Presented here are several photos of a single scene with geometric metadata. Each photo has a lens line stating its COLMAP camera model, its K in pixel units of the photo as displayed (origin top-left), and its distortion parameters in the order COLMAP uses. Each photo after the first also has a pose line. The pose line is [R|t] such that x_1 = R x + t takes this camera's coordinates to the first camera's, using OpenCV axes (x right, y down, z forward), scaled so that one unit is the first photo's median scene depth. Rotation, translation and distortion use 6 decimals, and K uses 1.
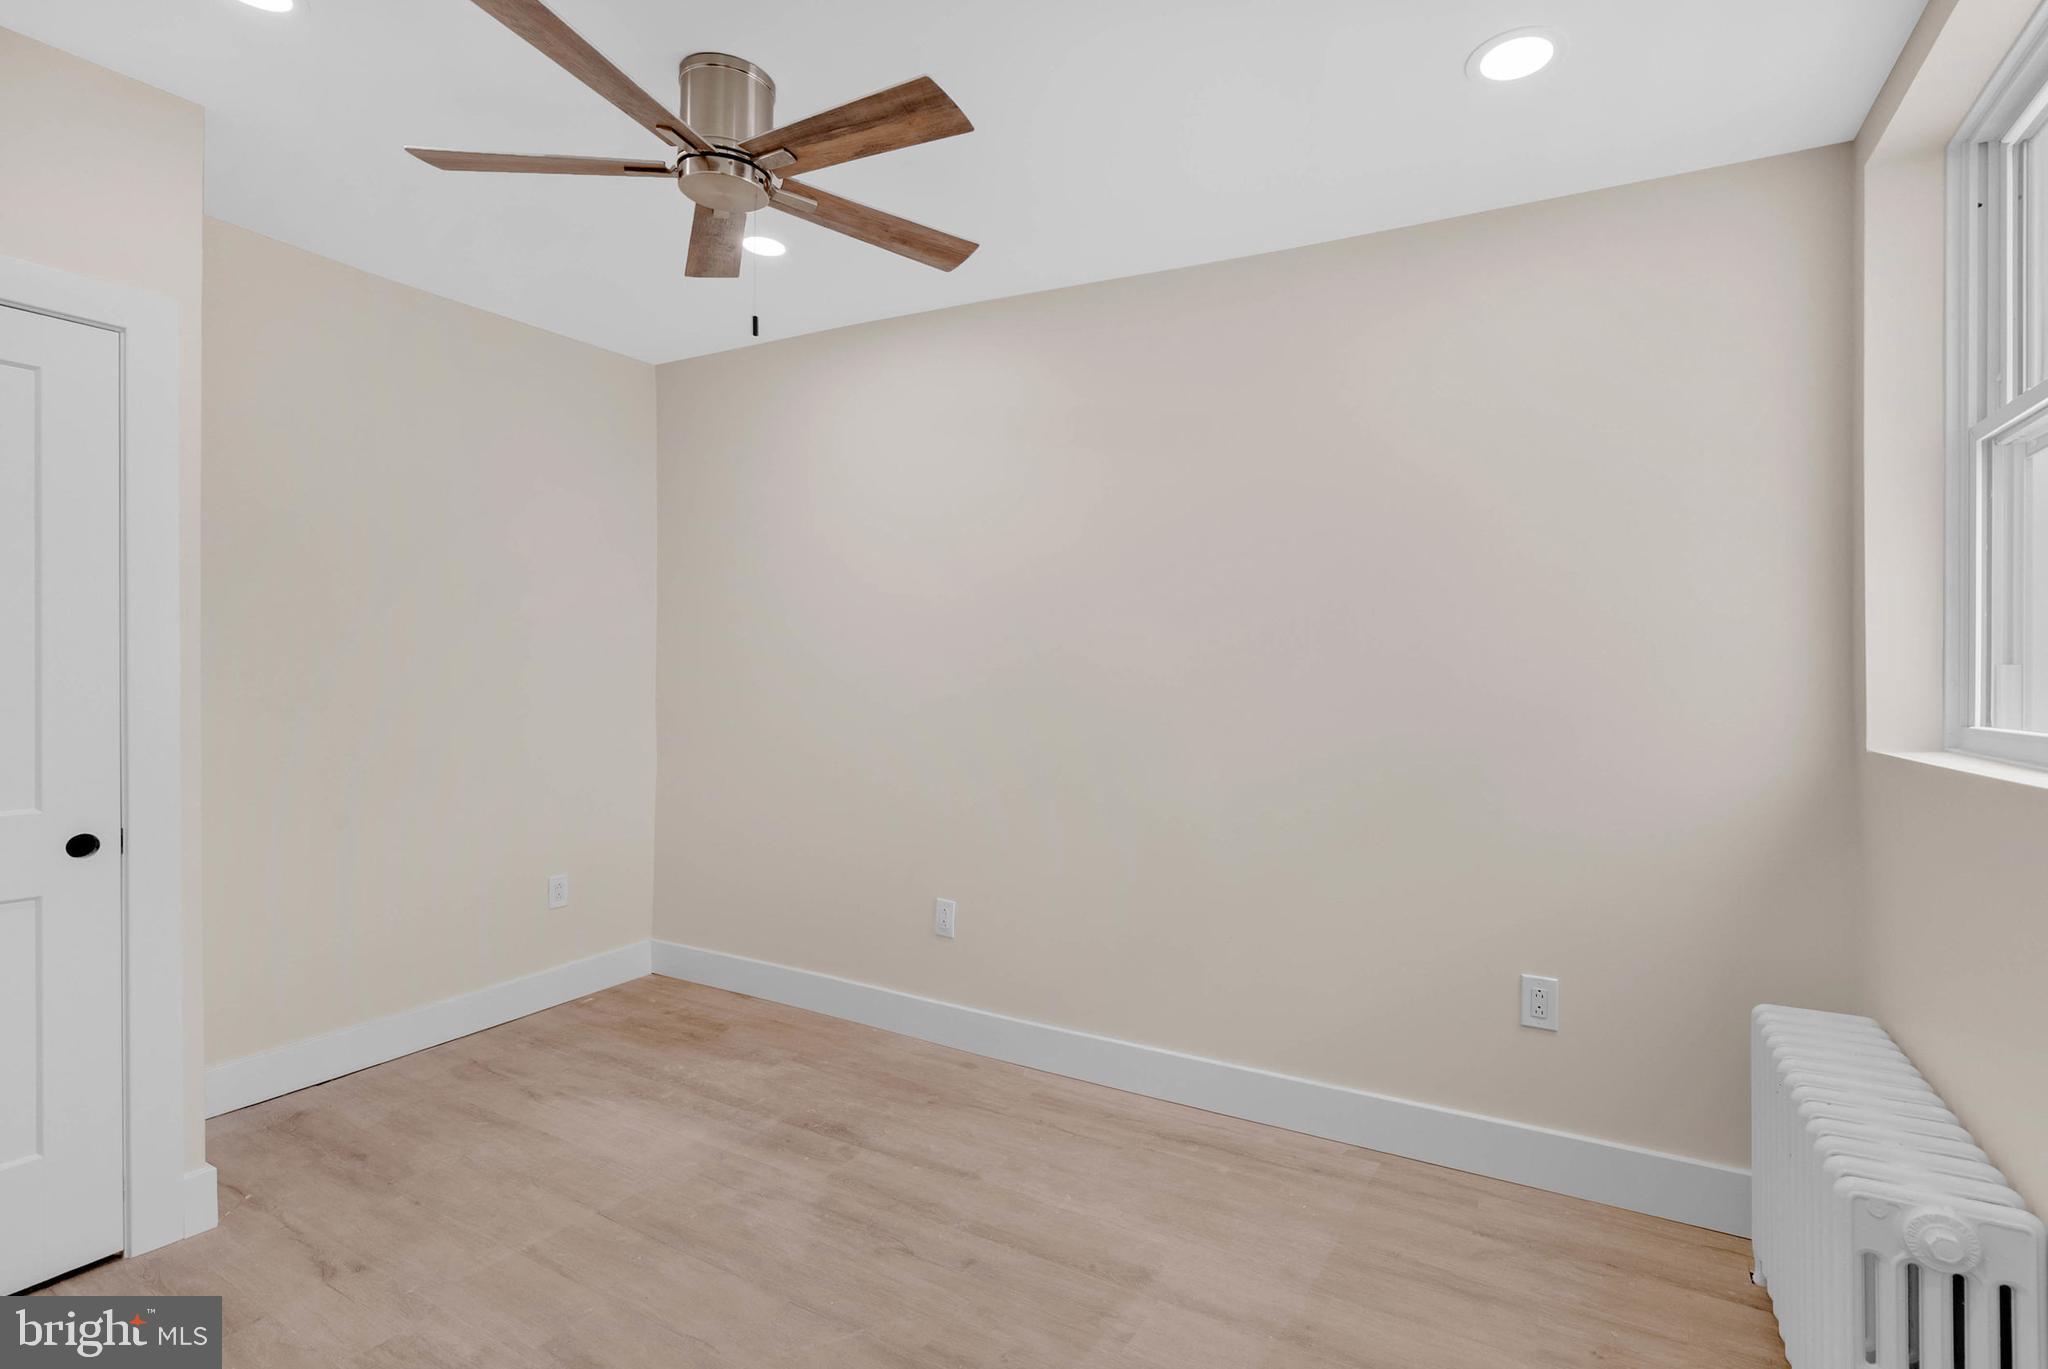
lens RADIAL K [[953.6, 0, 1019.7], [0, 953.6, 675.5], [0, 0, 1]] dist [-0.003828, -0.000163]
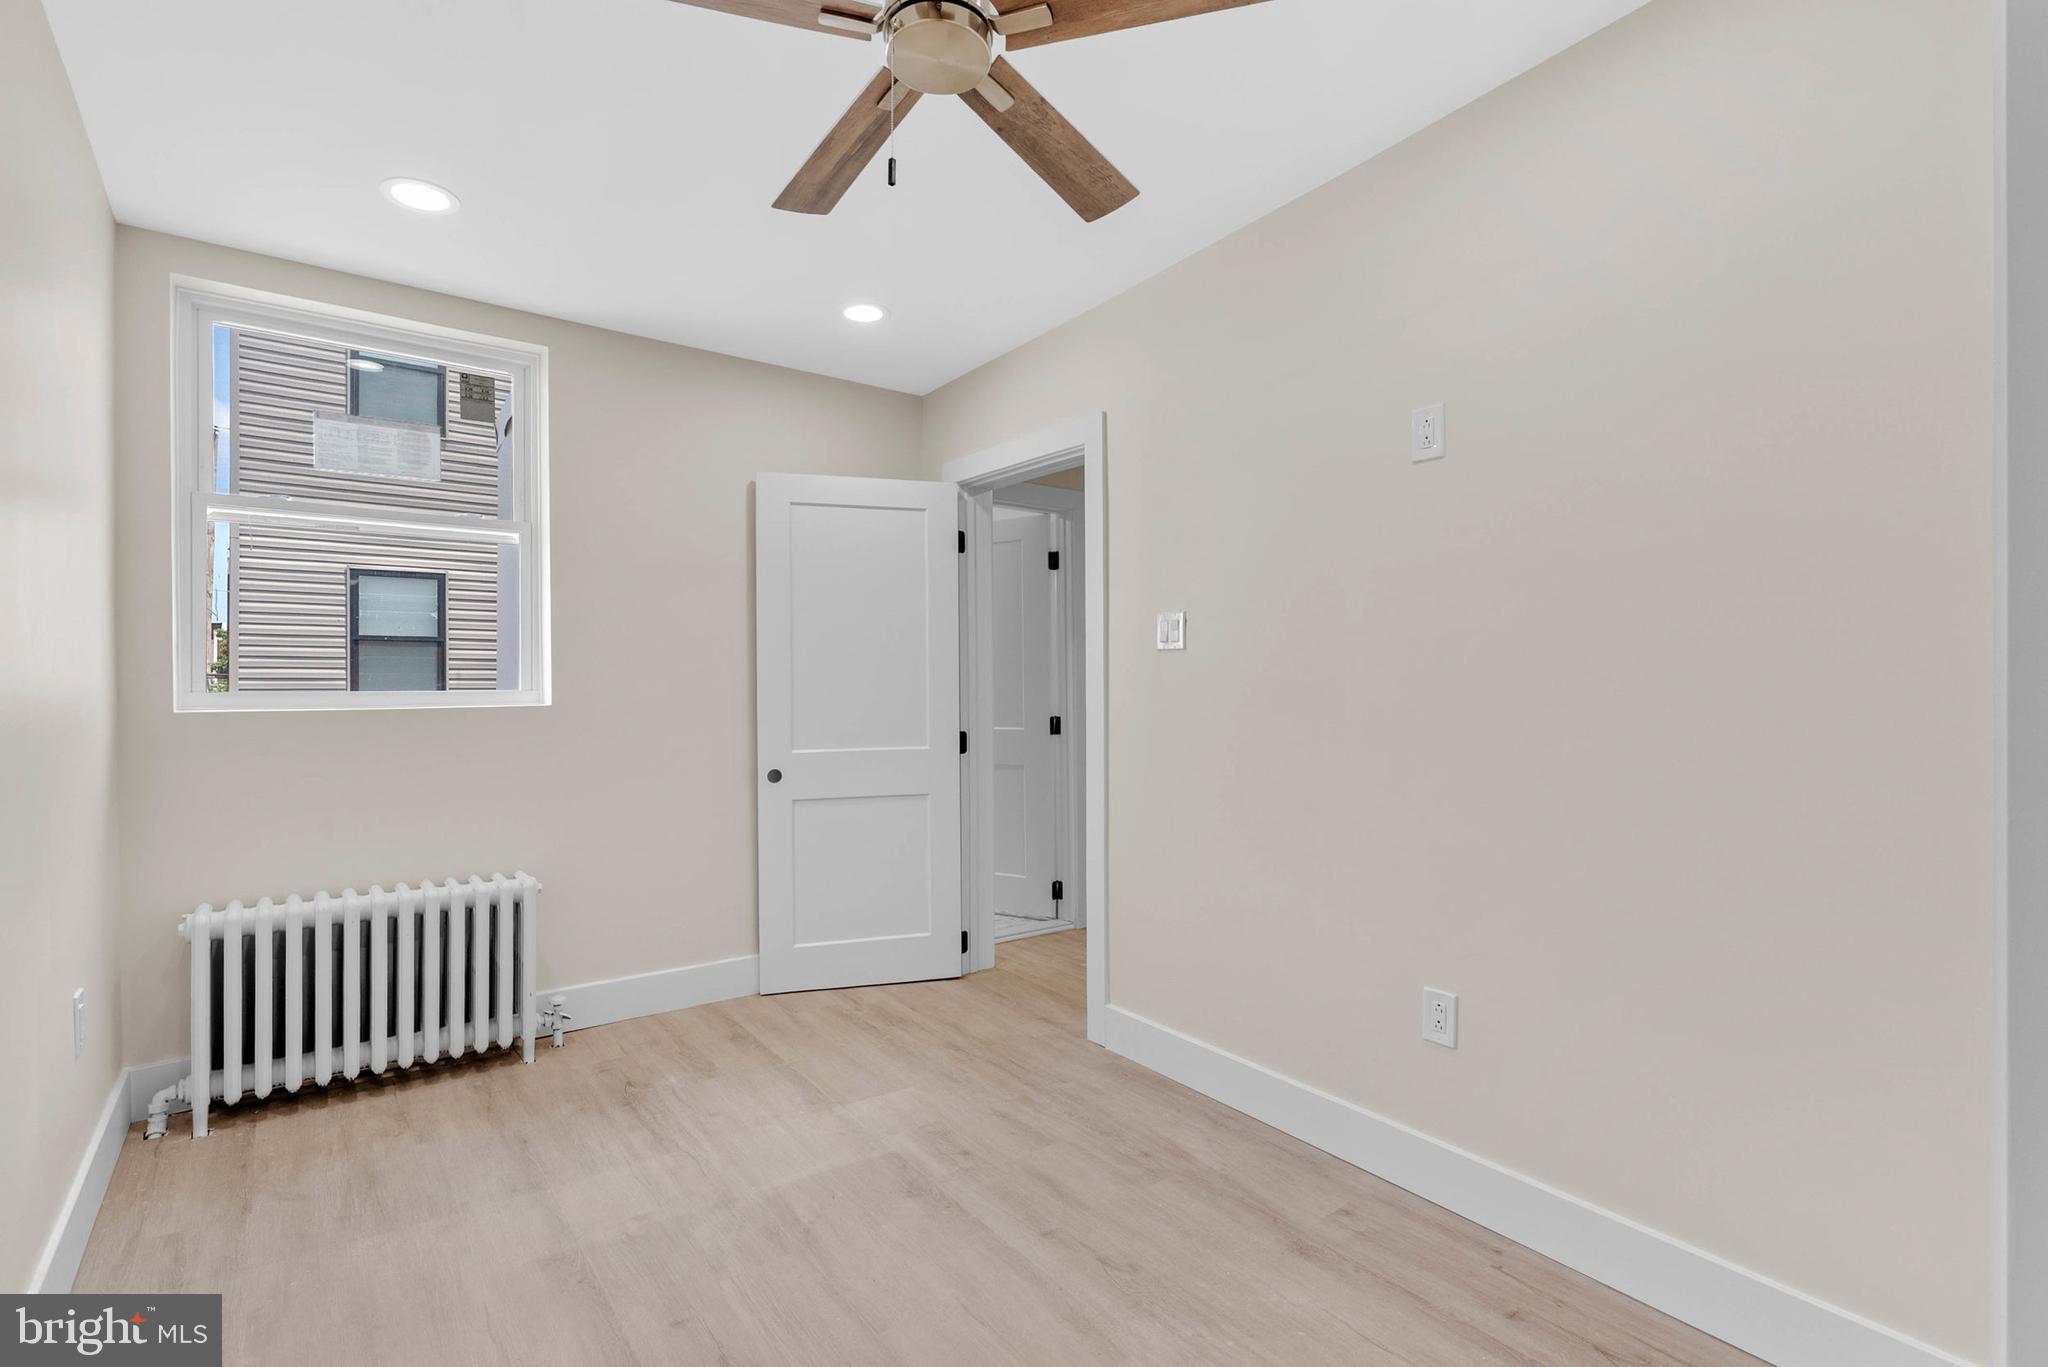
lens RADIAL K [[953.6, 0, 1019.7], [0, 953.6, 674.5], [0, 0, 1]] dist [-0.003828, -0.000163]
pose [[-0.936230, -0.004076, 0.351363, -0.717816], [-0.002008, 0.999978, 0.006251, 0.015447], [-0.351381, 0.005147, -0.936218, 1.881401]]
